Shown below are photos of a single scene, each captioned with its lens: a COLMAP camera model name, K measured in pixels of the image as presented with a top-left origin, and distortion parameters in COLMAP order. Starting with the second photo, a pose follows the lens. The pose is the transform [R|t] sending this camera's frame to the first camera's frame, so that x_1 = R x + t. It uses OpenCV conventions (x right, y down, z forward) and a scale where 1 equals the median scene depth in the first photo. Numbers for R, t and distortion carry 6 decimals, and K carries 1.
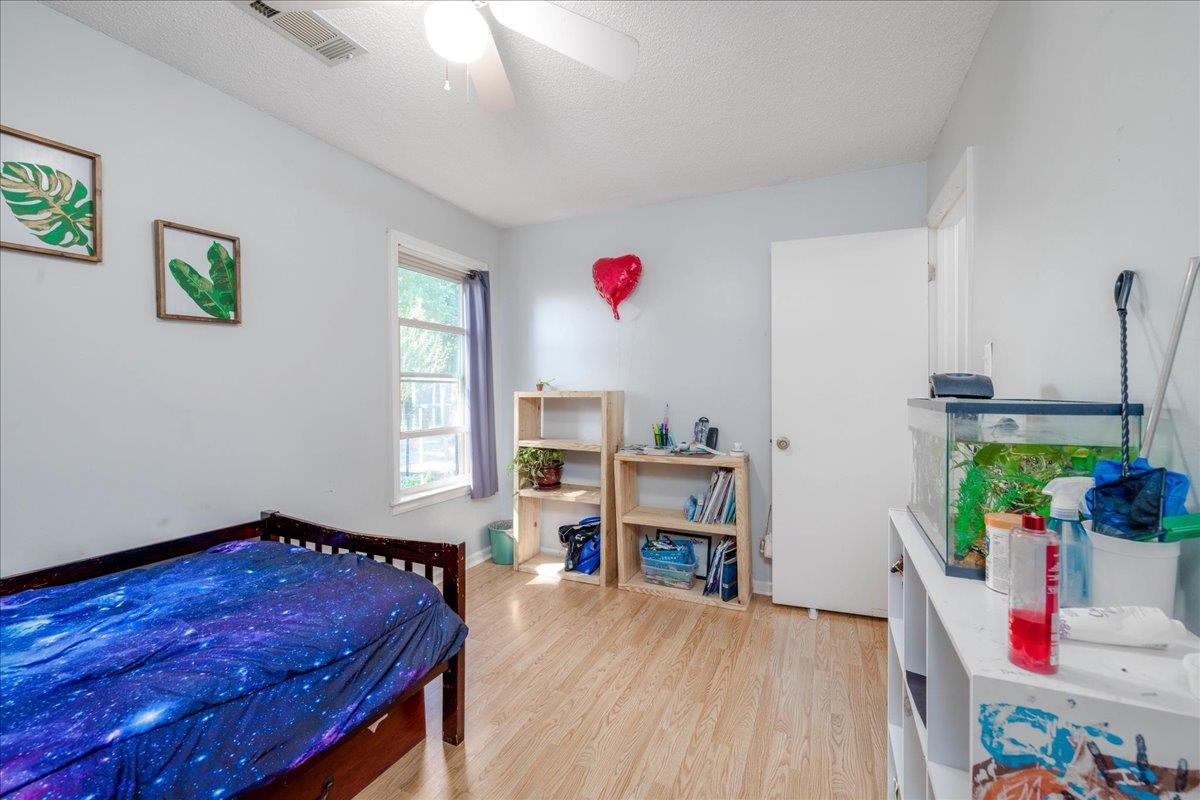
lens RADIAL K [[524.0, 0, 601.3], [0, 524.0, 394.4], [0, 0, 1]] dist [-0.004385, 0.000077]
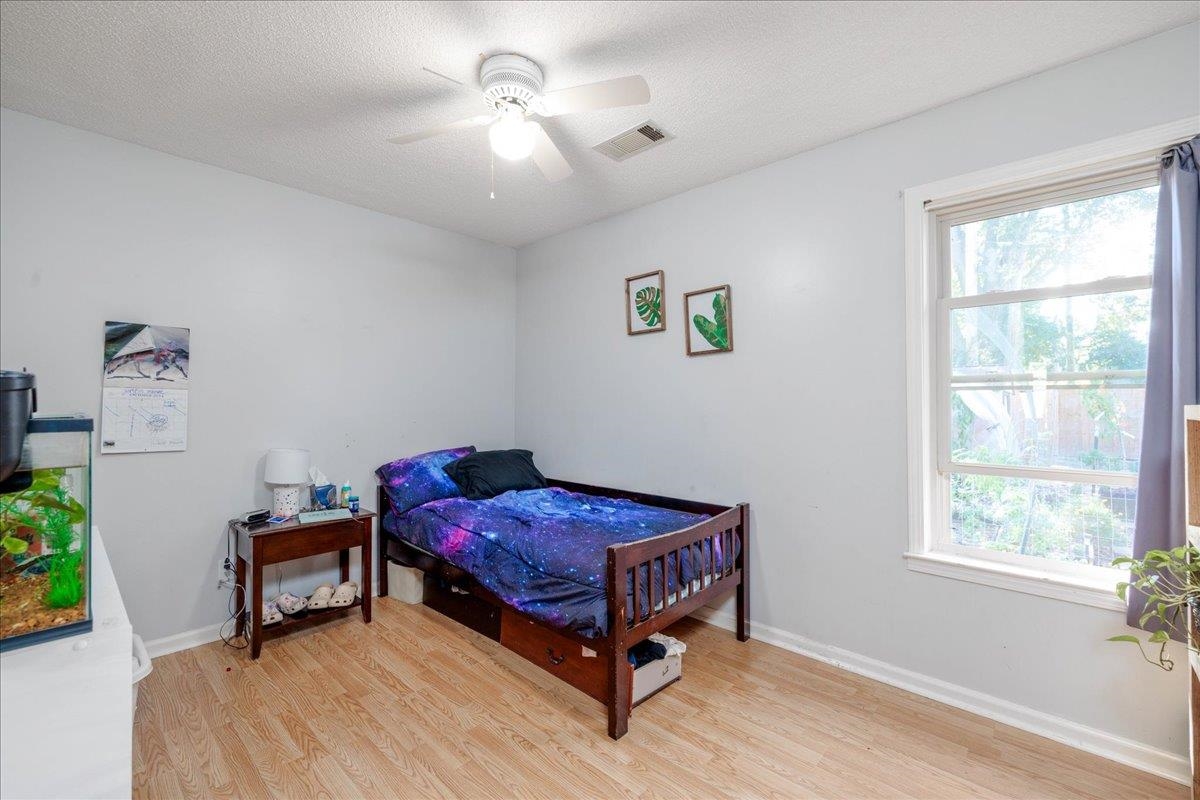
lens RADIAL K [[524.0, 0, 602.0], [0, 524.0, 400.8], [0, 0, 1]] dist [-0.004385, 0.000077]
pose [[-0.352274, -0.002896, -0.935892, 0.675058], [-0.005150, 0.999986, -0.001156, -0.008883], [0.935883, 0.004412, -0.352284, 1.256843]]
